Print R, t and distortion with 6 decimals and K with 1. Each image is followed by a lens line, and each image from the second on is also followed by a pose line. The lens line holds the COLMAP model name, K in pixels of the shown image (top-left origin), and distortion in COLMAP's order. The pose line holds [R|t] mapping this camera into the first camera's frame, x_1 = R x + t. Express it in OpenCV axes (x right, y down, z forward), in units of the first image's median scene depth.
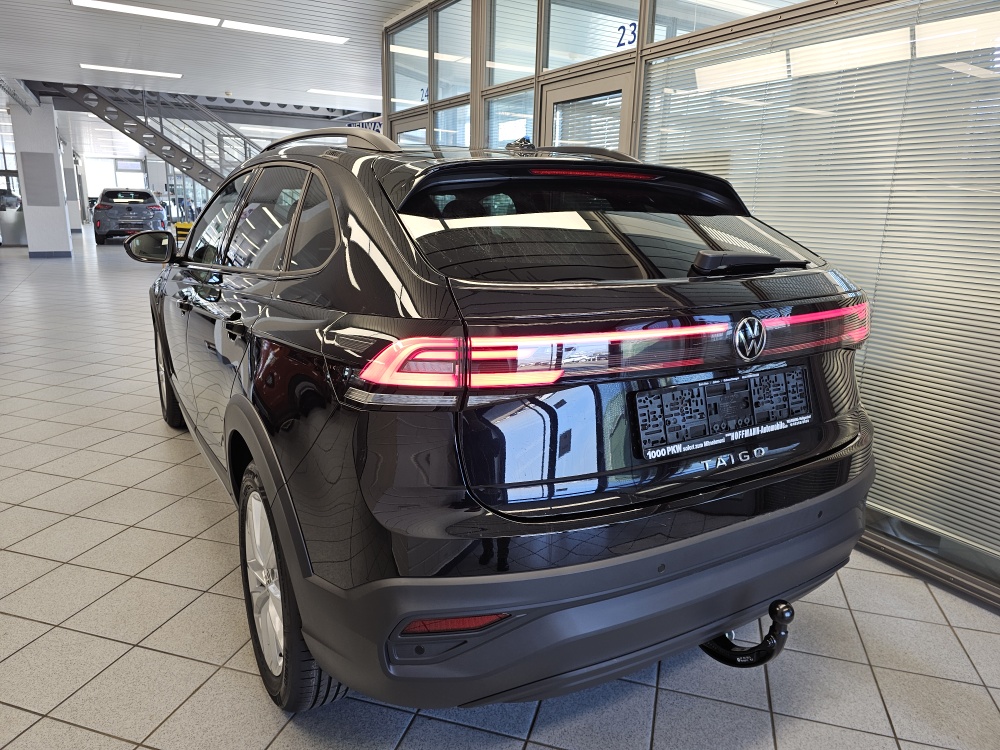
lens RADIAL K [[678.6, 0, 505.3], [0, 678.6, 370.0], [0, 0, 1]] dist [0.047048, -0.048436]
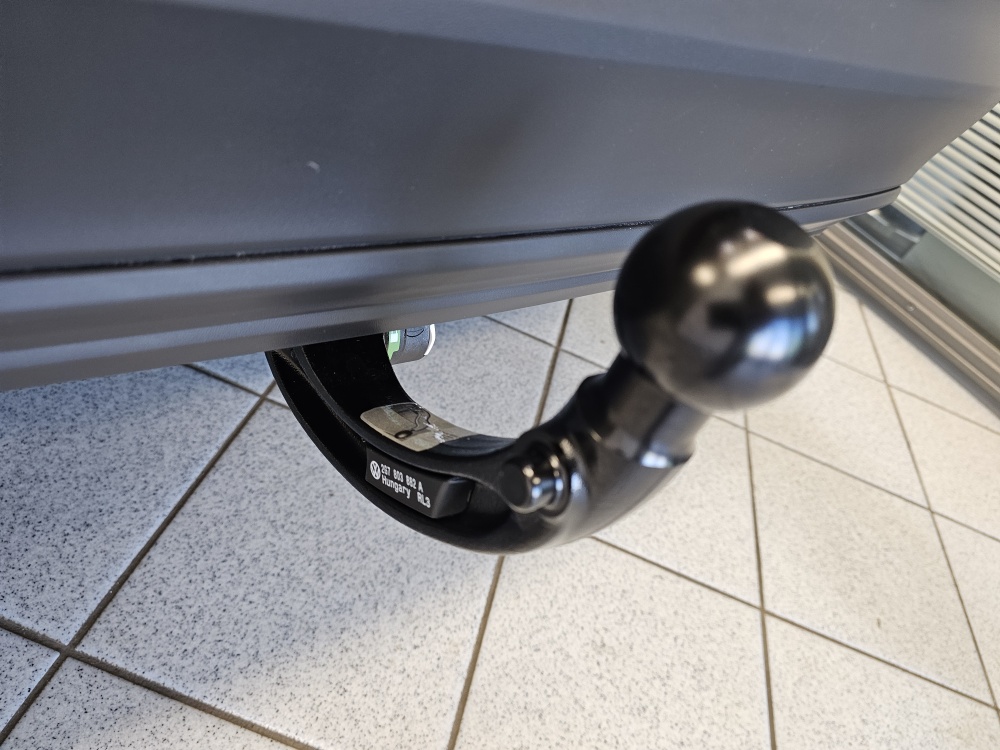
lens RADIAL K [[678.6, 0, 498.4], [0, 678.6, 371.6], [0, 0, 1]] dist [0.047048, -0.048436]
pose [[0.949827, 0.195609, 0.244061, 0.099940], [-0.290682, 0.840126, 0.457922, 0.094372], [-0.115468, -0.505891, 0.854834, 0.263980]]
